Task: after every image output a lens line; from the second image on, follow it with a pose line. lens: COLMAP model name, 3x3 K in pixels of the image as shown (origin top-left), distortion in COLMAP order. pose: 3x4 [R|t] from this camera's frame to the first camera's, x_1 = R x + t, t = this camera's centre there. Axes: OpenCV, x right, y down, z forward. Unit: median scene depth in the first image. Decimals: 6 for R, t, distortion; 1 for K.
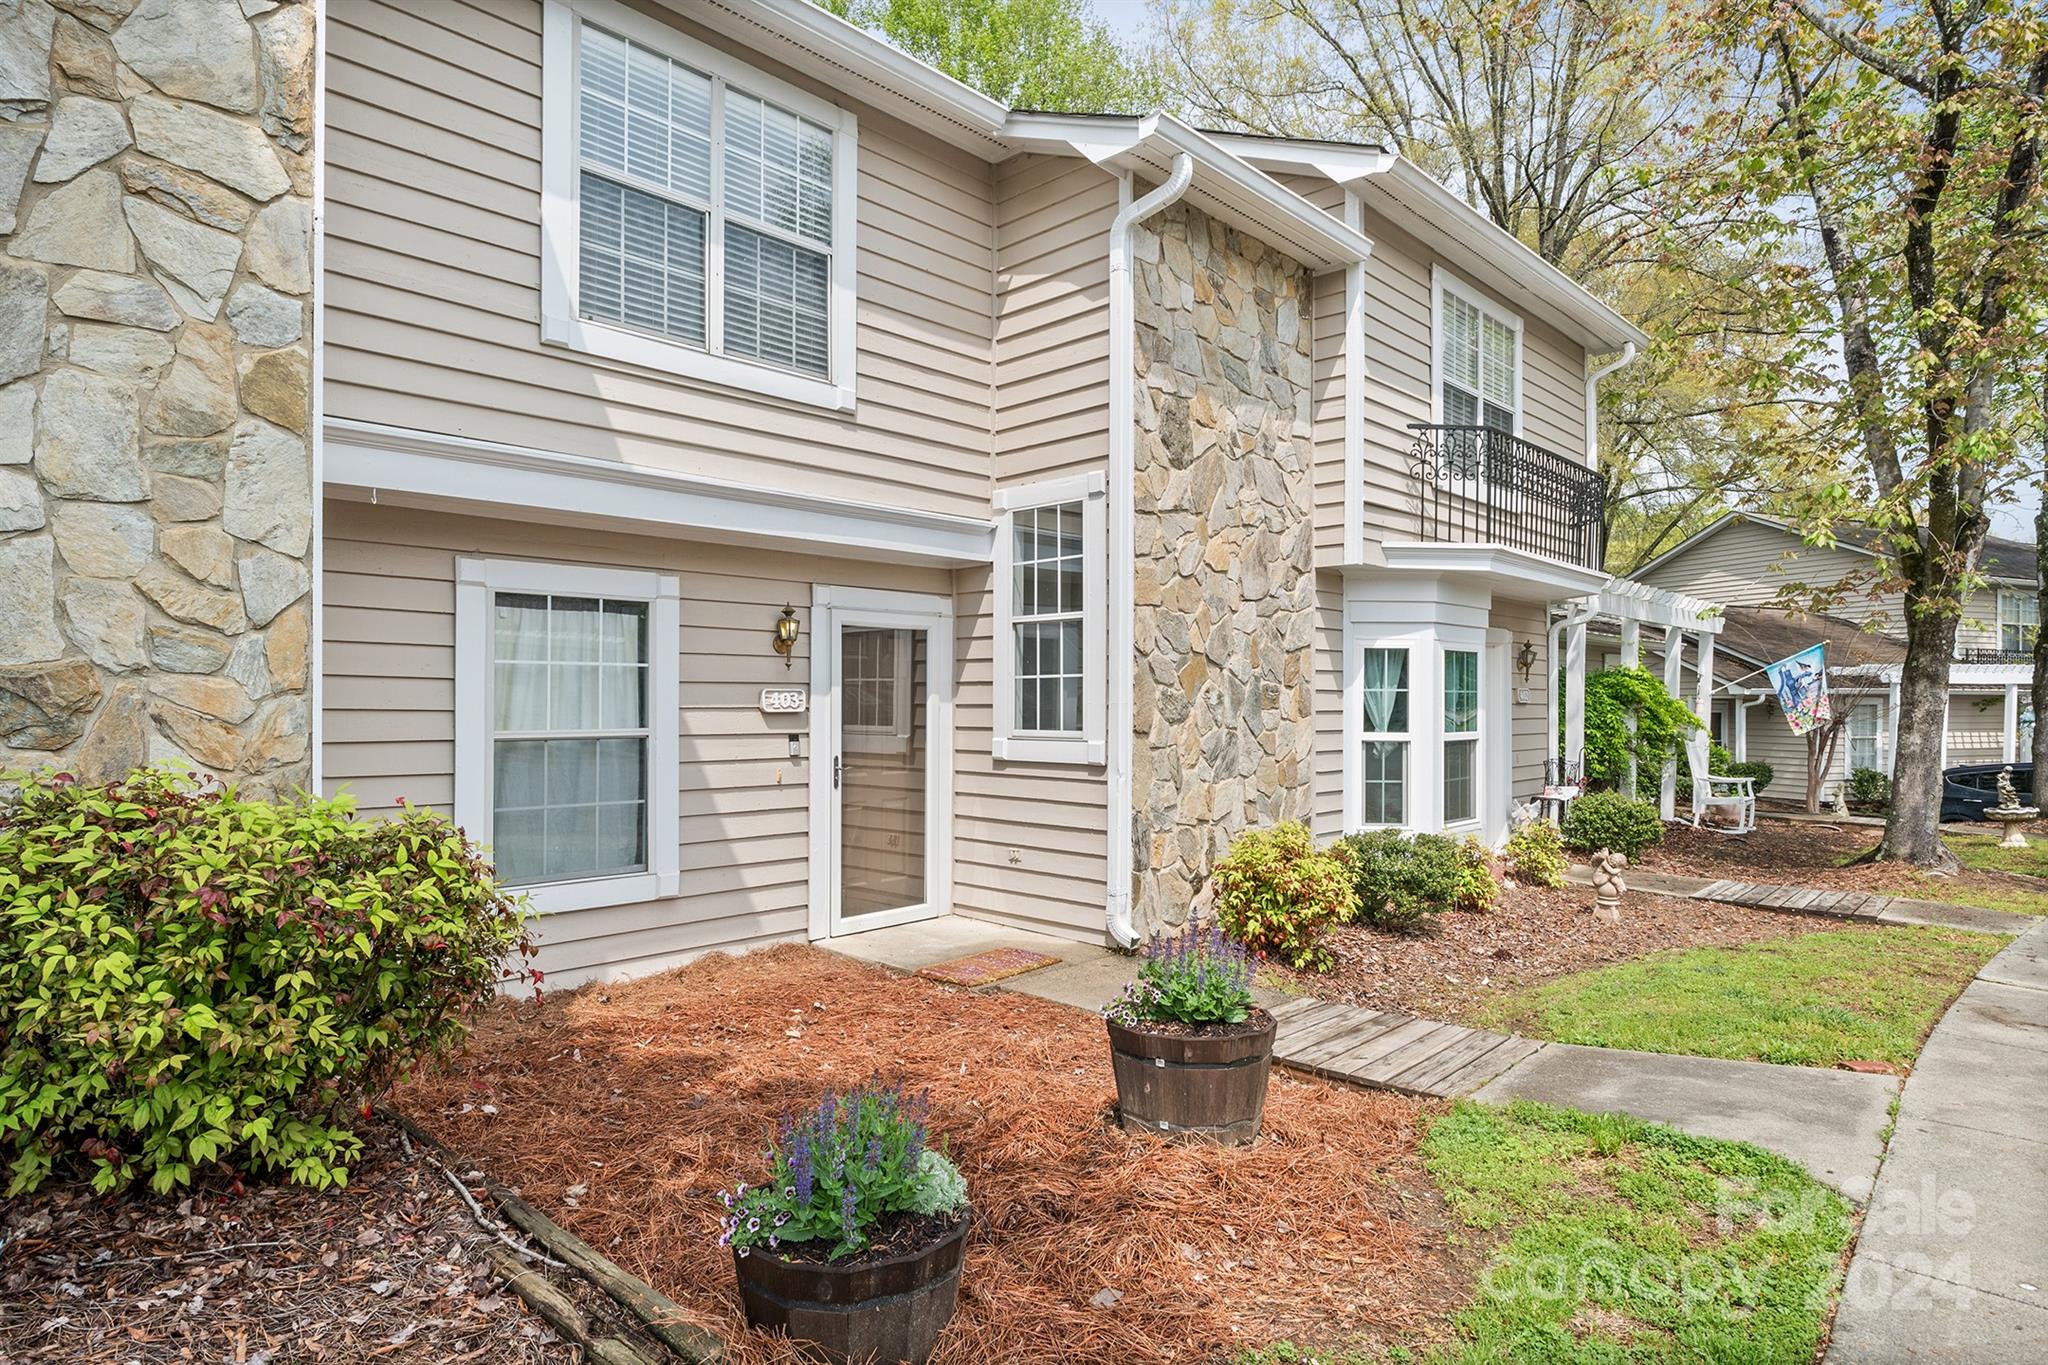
lens RADIAL K [[1148.2, 0, 1023.6], [0, 1148.2, 689.8], [0, 0, 1]] dist [0.002528, -0.001540]
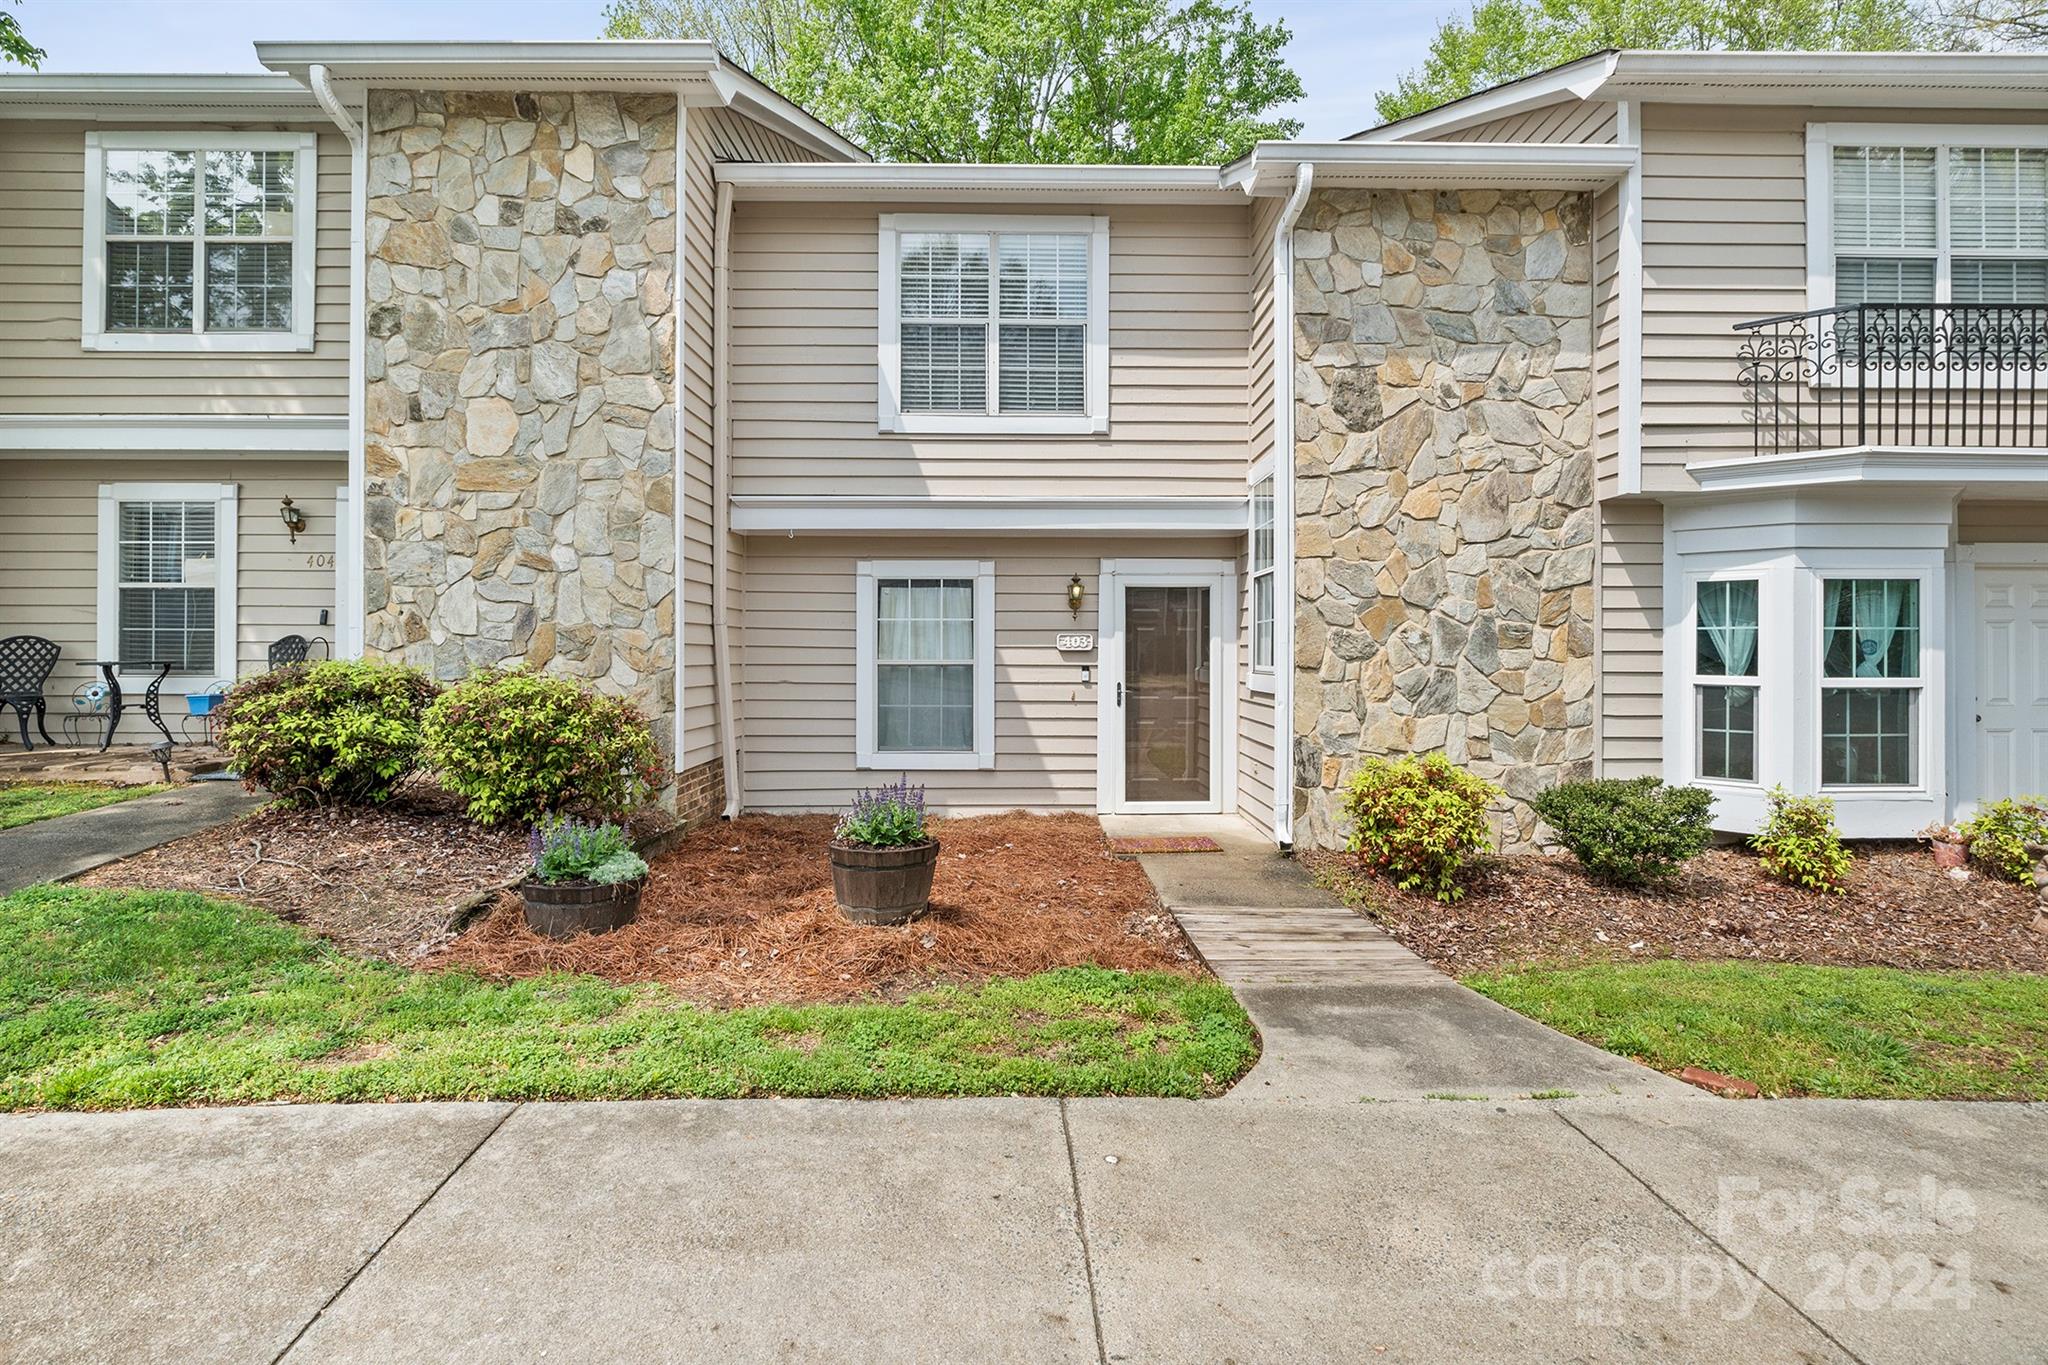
lens RADIAL K [[956.2, 0, 1028.2], [0, 956.2, 646.0], [0, 0, 1]] dist [-0.002290, 0.000828]
pose [[0.700205, -0.003314, -0.713934, 0.596490], [0.006542, 0.999977, 0.001775, 0.011827], [0.713912, -0.005913, 0.700211, 0.126231]]
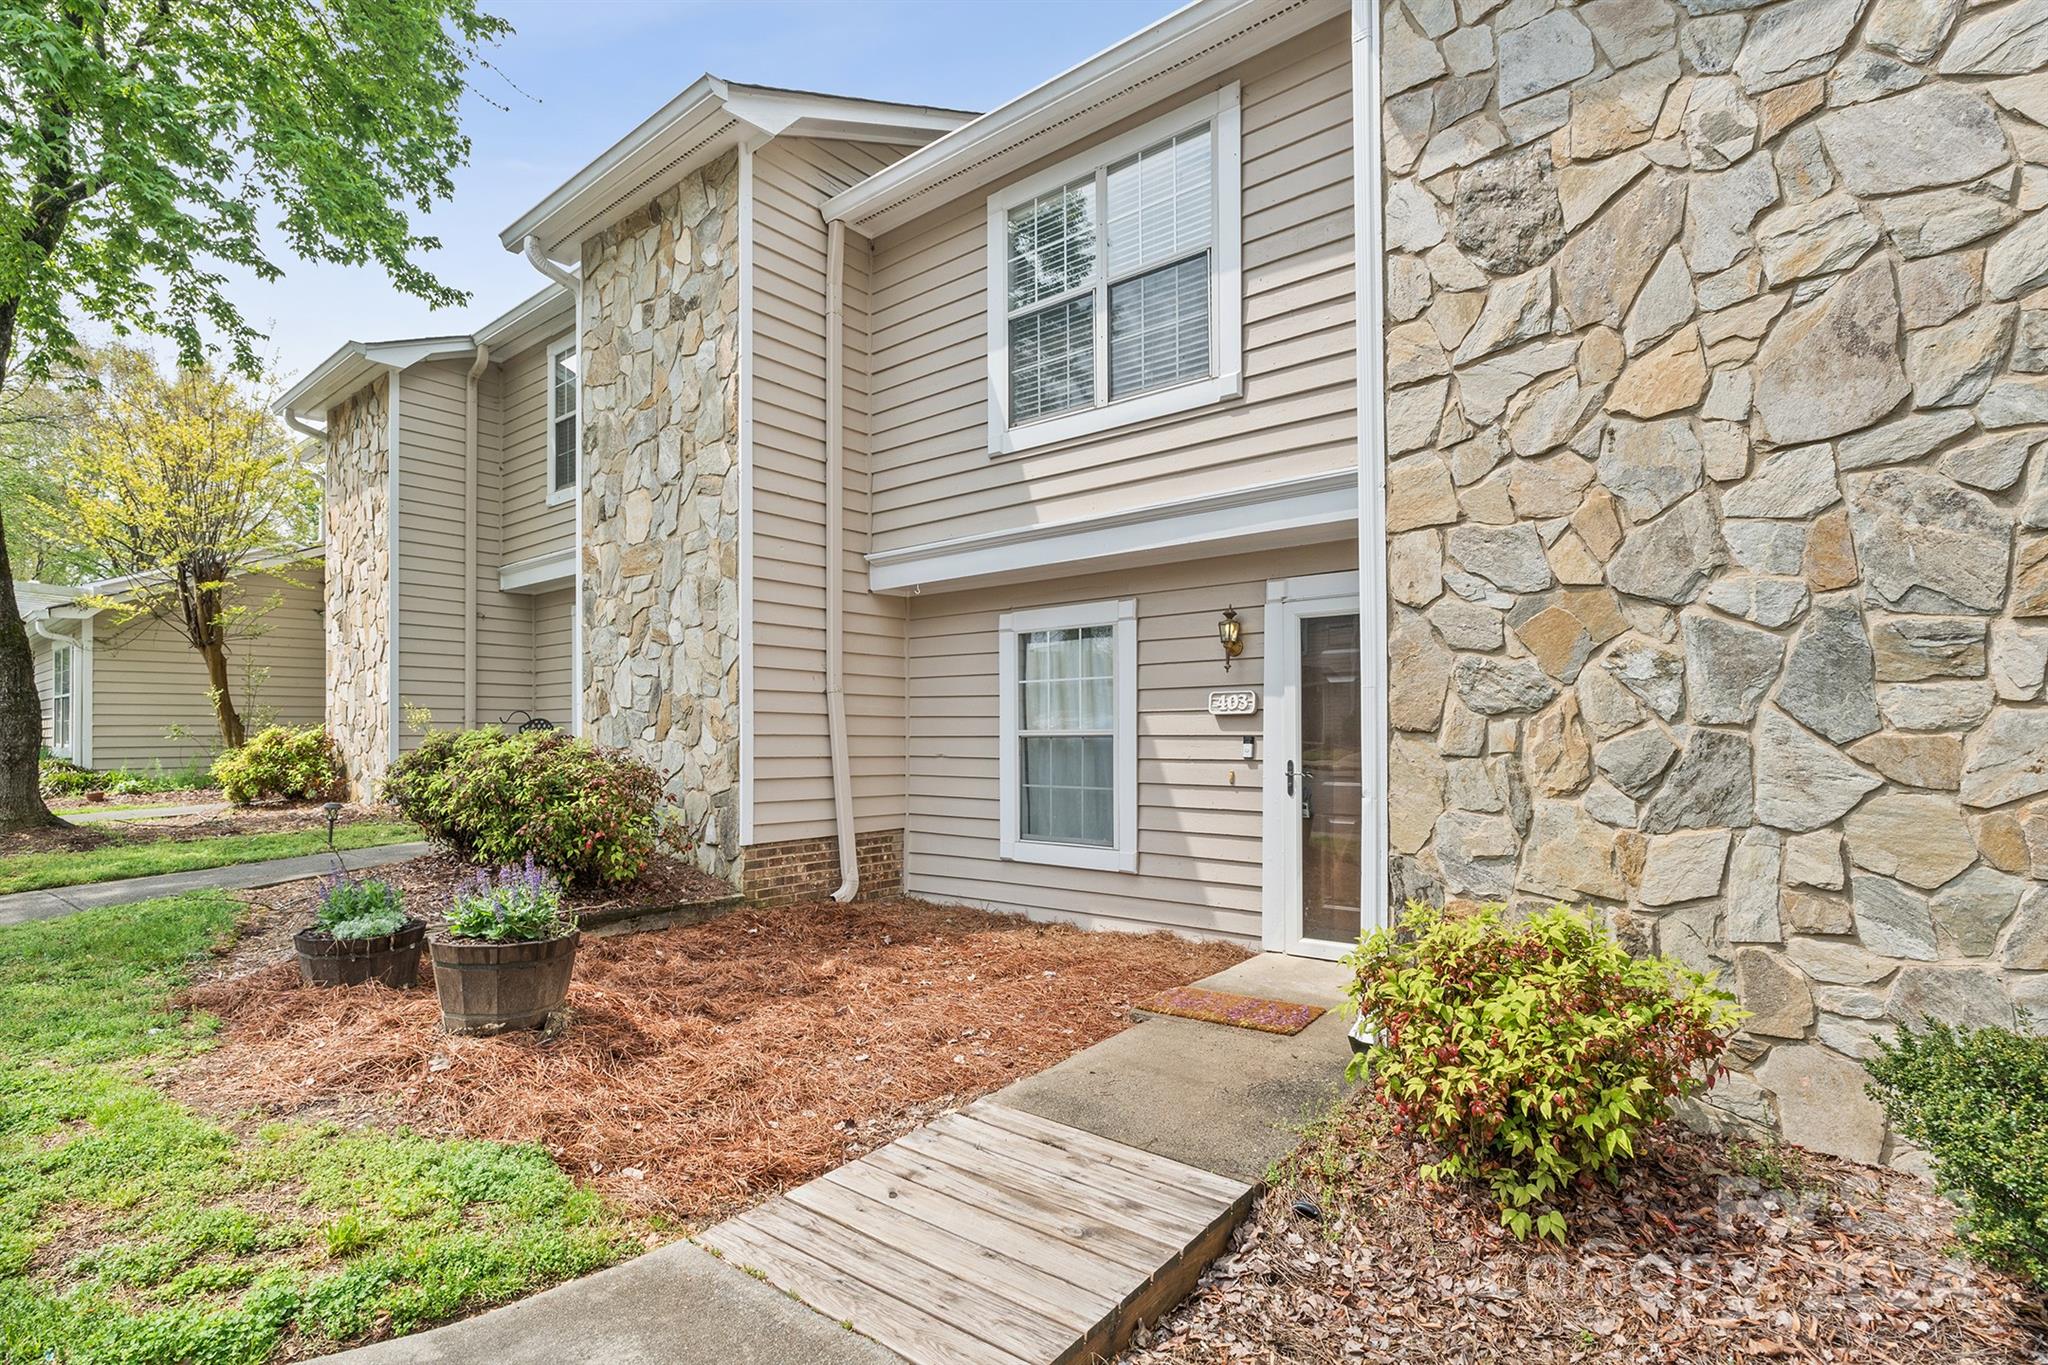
lens RADIAL K [[975.7, 0, 1021.4], [0, 975.7, 730.4], [0, 0, 1]] dist [0.000875, -0.001100]
pose [[0.077811, -0.010958, -0.996908, 0.629066], [0.012431, 0.999873, -0.010021, 0.039887], [0.996891, -0.011613, 0.077937, 0.745278]]
